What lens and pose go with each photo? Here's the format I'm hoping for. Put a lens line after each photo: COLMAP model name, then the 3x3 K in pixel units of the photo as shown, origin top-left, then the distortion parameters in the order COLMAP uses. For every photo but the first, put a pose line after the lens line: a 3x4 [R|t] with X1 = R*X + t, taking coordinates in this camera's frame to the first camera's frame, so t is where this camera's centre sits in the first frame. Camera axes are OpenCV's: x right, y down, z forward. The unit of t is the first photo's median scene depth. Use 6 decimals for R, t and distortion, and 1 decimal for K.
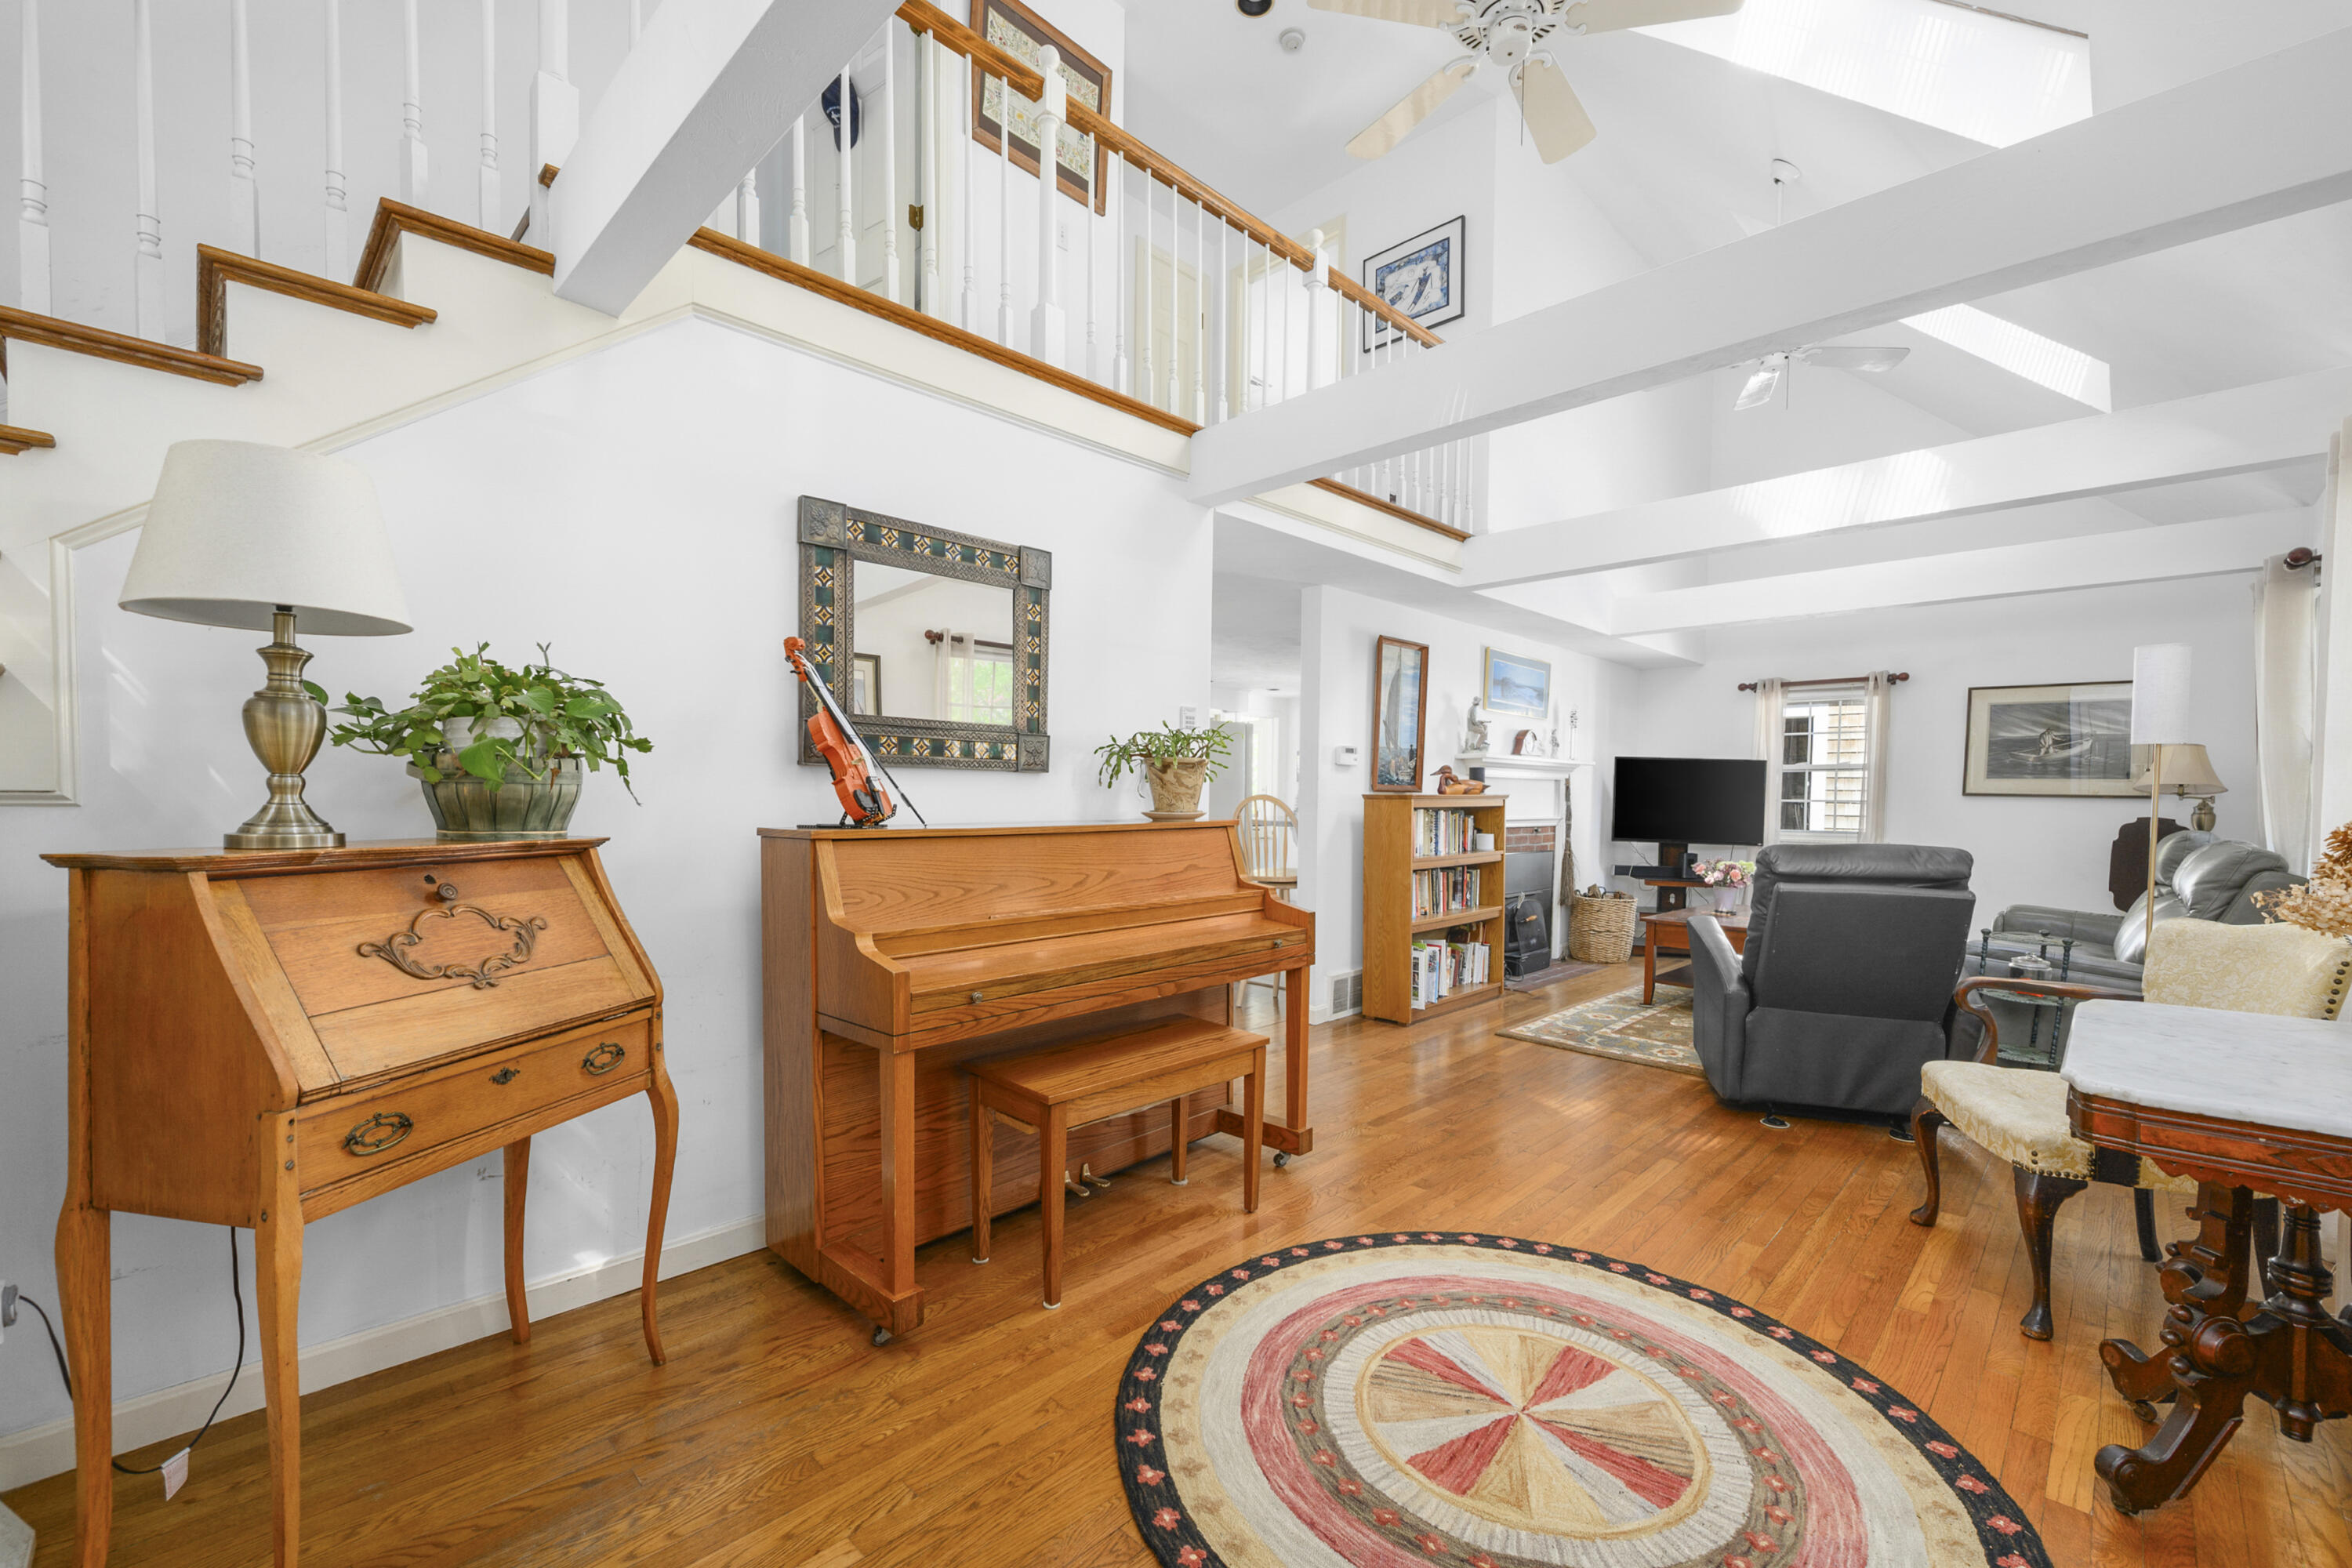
lens RADIAL K [[972.8, 0, 1177.8], [0, 972.8, 825.9], [0, 0, 1]] dist [-0.001968, -0.000203]
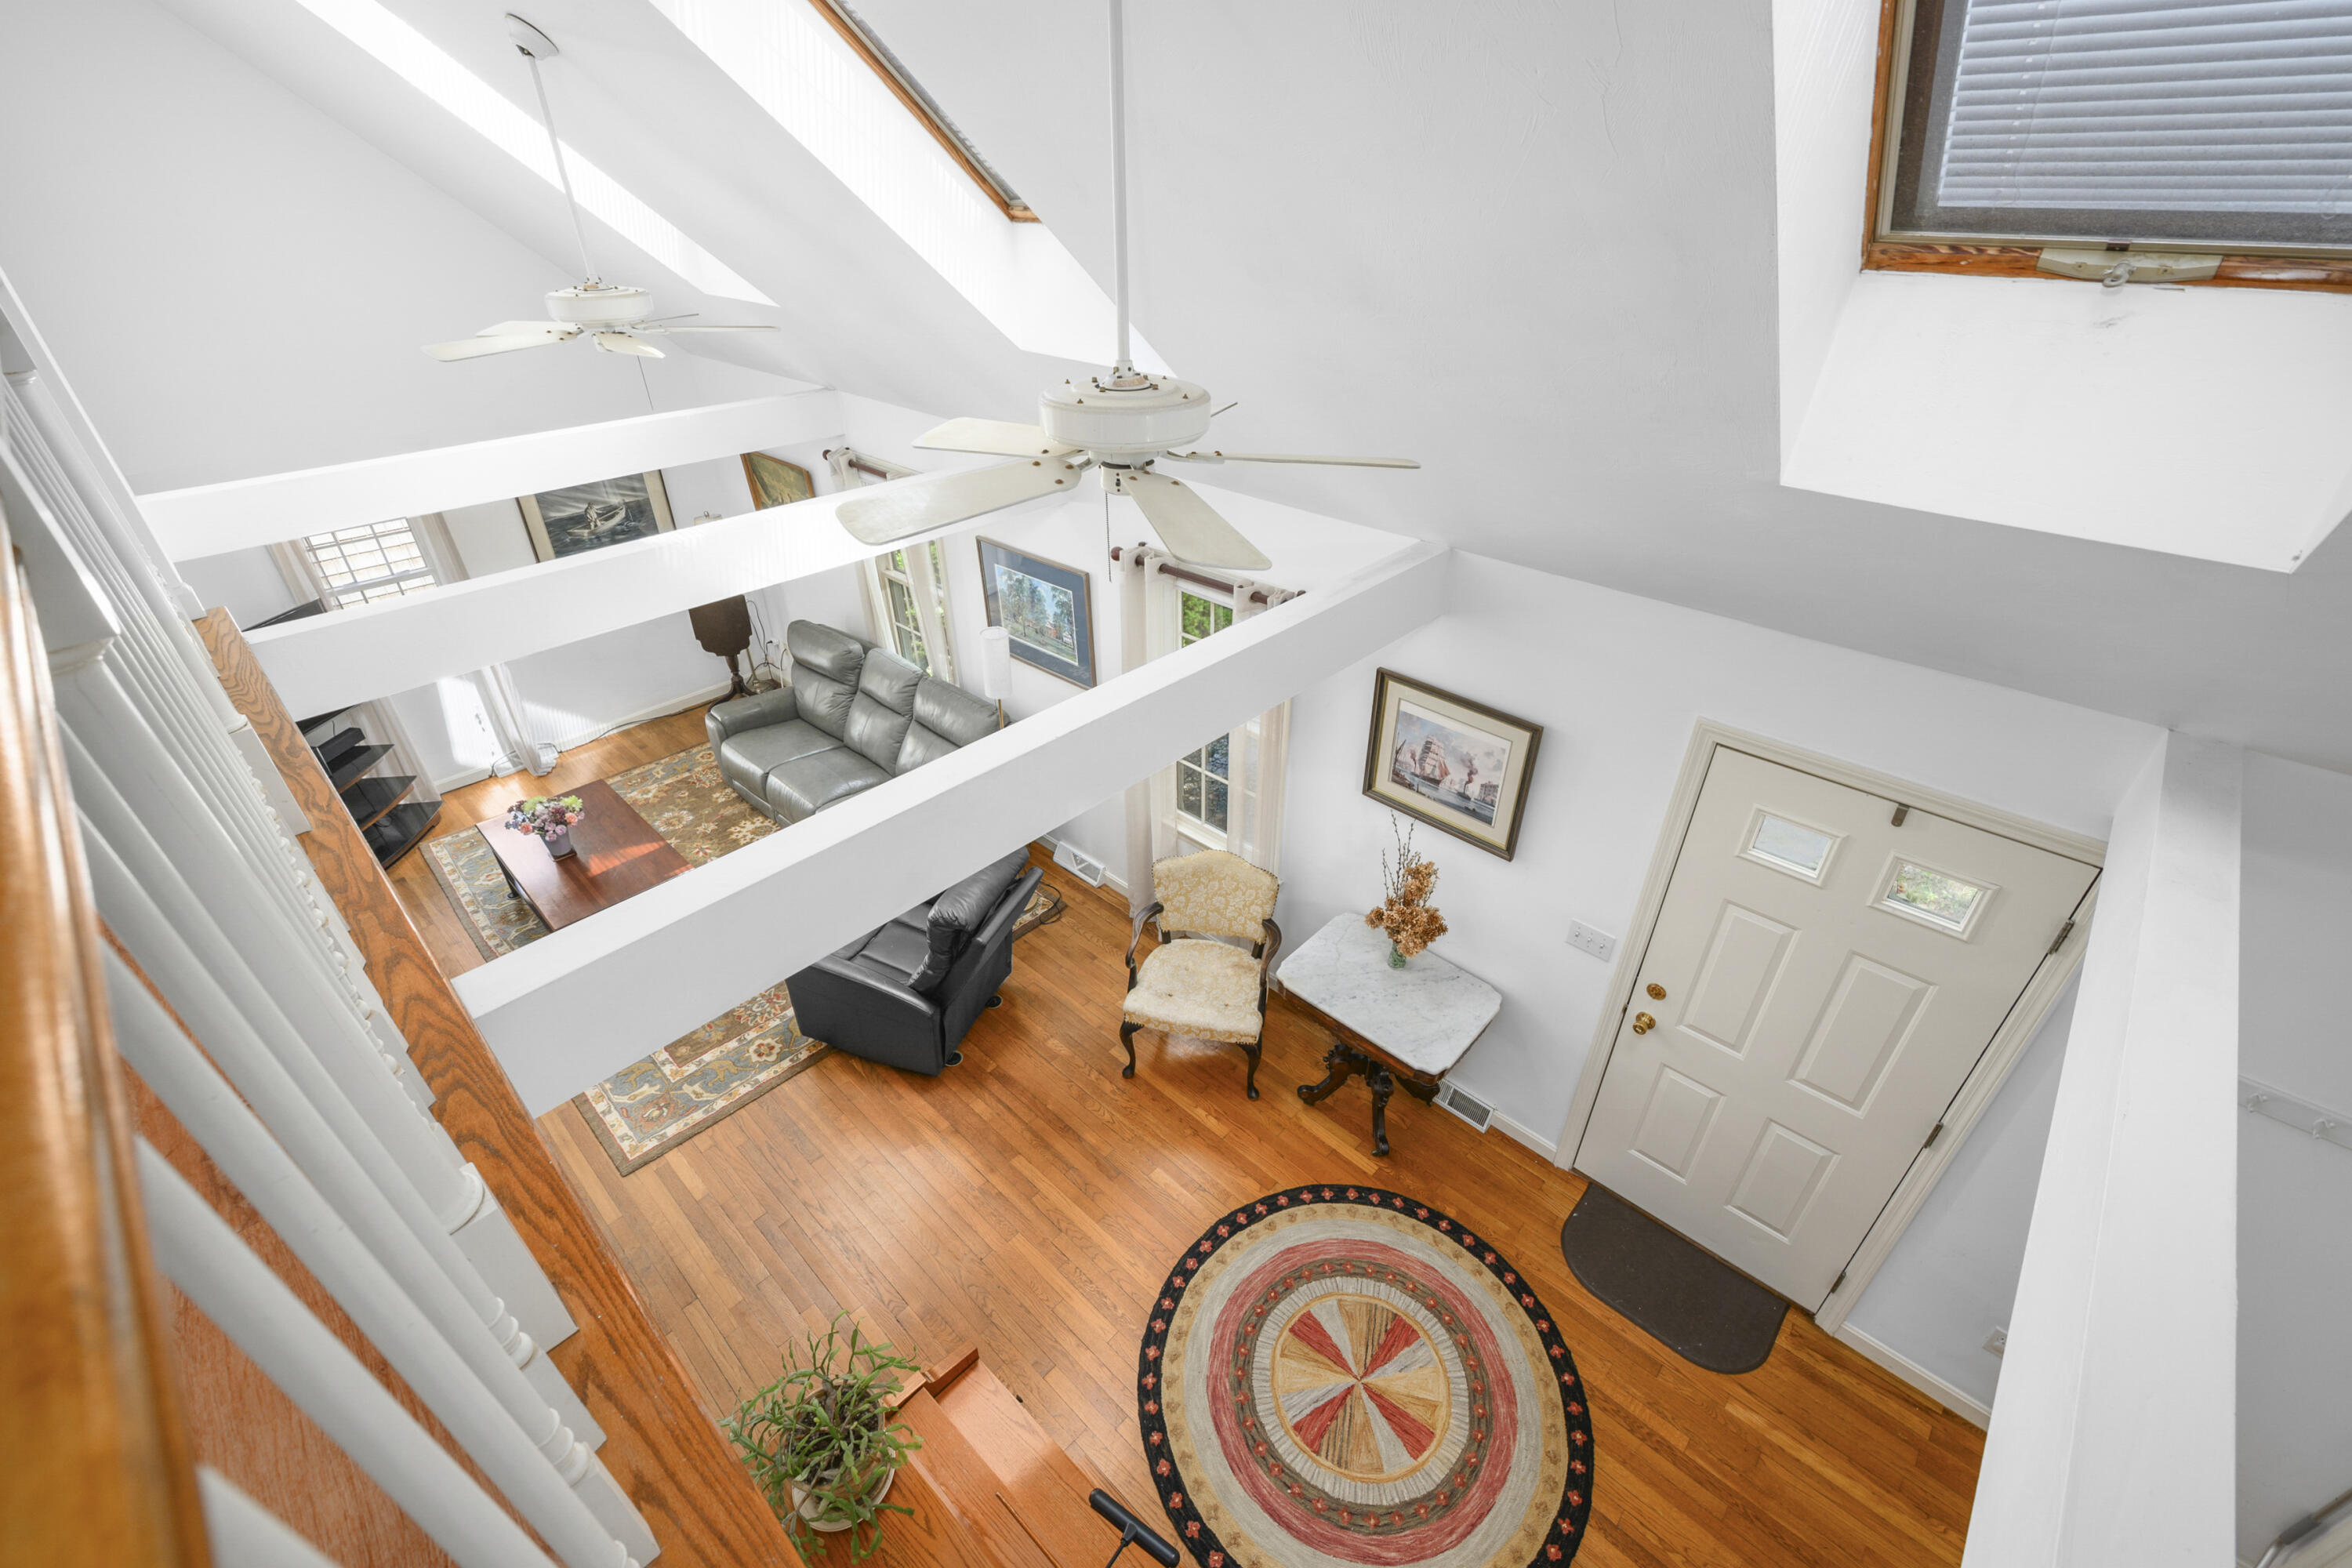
lens RADIAL K [[968.6, 0, 1188.9], [0, 968.6, 792.4], [0, 0, 1]] dist [-0.001783, -0.000271]
pose [[-0.033078, -0.549557, 0.834801, -0.324483], [0.029955, 0.834338, 0.550439, -0.788297], [-0.999004, 0.043214, -0.011137, 0.764235]]
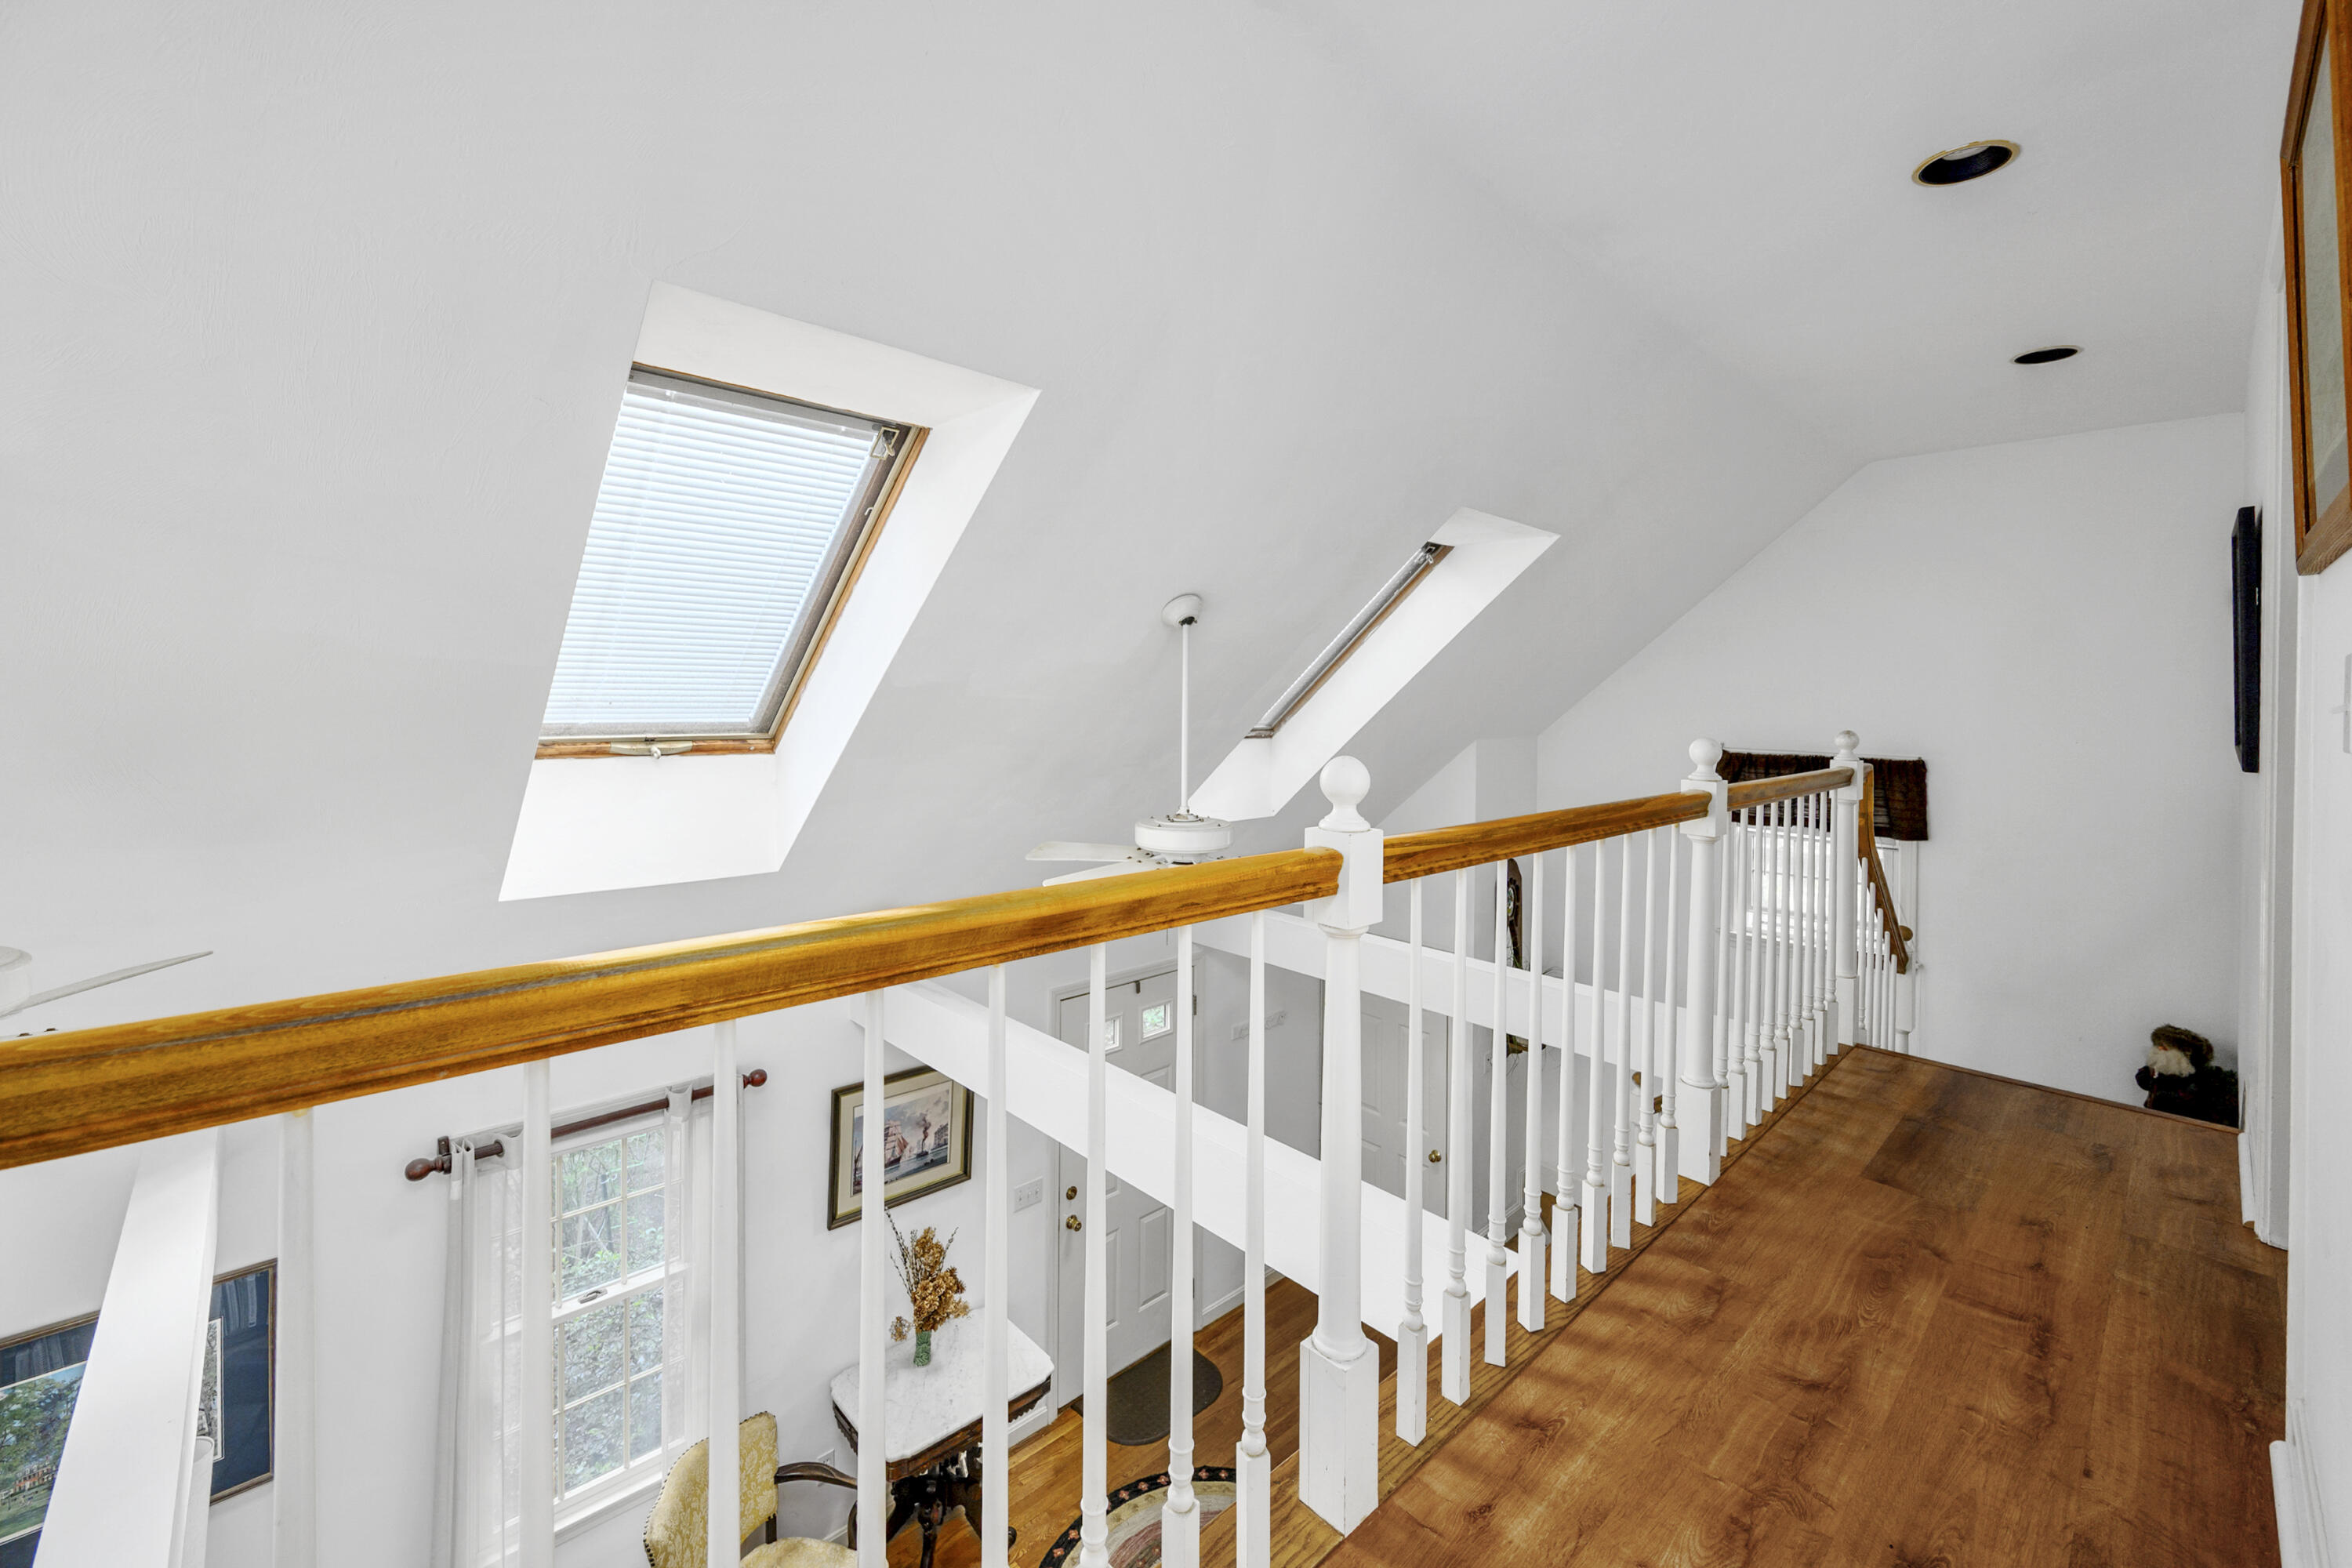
lens RADIAL K [[967.4, 0, 1172.5], [0, 967.4, 723.7], [0, 0, 1]] dist [0.011781, -0.000089]
pose [[-0.999106, -0.022527, 0.035774, 0.252585], [-0.020426, 0.998105, 0.058045, -0.819533], [-0.037014, 0.057263, -0.997673, 1.727760]]
